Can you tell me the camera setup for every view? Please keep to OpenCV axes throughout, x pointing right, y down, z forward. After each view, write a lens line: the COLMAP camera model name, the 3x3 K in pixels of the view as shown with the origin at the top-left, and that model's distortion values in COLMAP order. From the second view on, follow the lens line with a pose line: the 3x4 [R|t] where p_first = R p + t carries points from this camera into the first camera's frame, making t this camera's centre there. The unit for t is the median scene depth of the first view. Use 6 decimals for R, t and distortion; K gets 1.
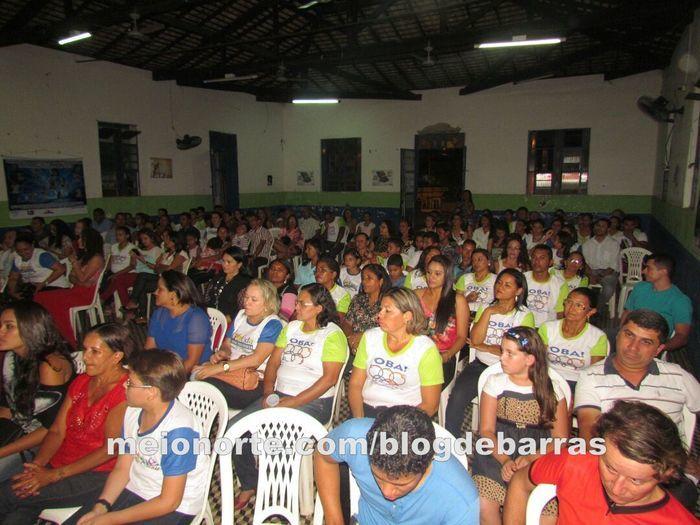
lens RADIAL K [[502.2, 0, 350.0], [0, 502.2, 262.5], [0, 0, 1]] dist [-0.019199, -0.001554]
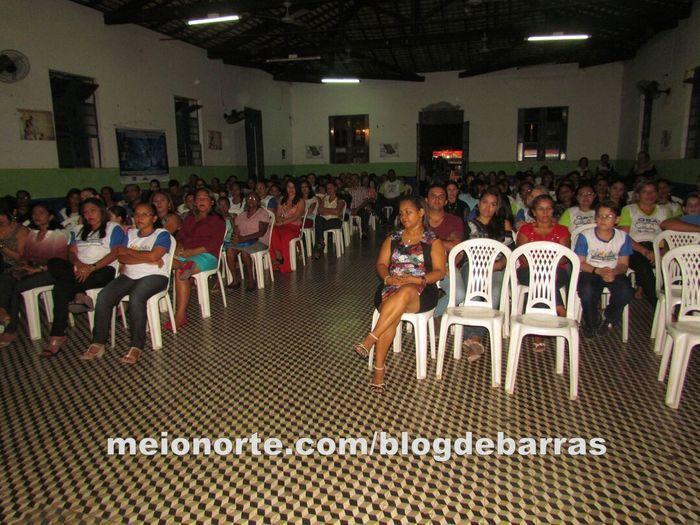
lens RADIAL K [[502.2, 0, 350.0], [0, 502.2, 262.5], [0, 0, 1]] dist [-0.019199, -0.001554]
pose [[0.981603, -0.050680, 0.184086, -0.307188], [0.044975, 0.998373, 0.035038, 0.051669], [-0.185562, -0.026114, 0.982285, -0.130671]]
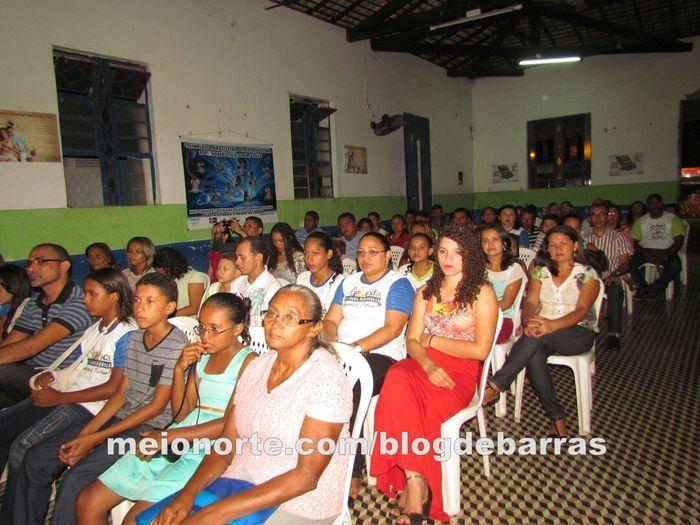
lens RADIAL K [[502.2, 0, 350.0], [0, 502.2, 262.5], [0, 0, 1]] dist [-0.019199, -0.001554]
pose [[0.985166, -0.028670, -0.169189, -0.267991], [0.022415, 0.998997, -0.038771, -0.008741], [0.170131, 0.034403, 0.984821, 0.276408]]
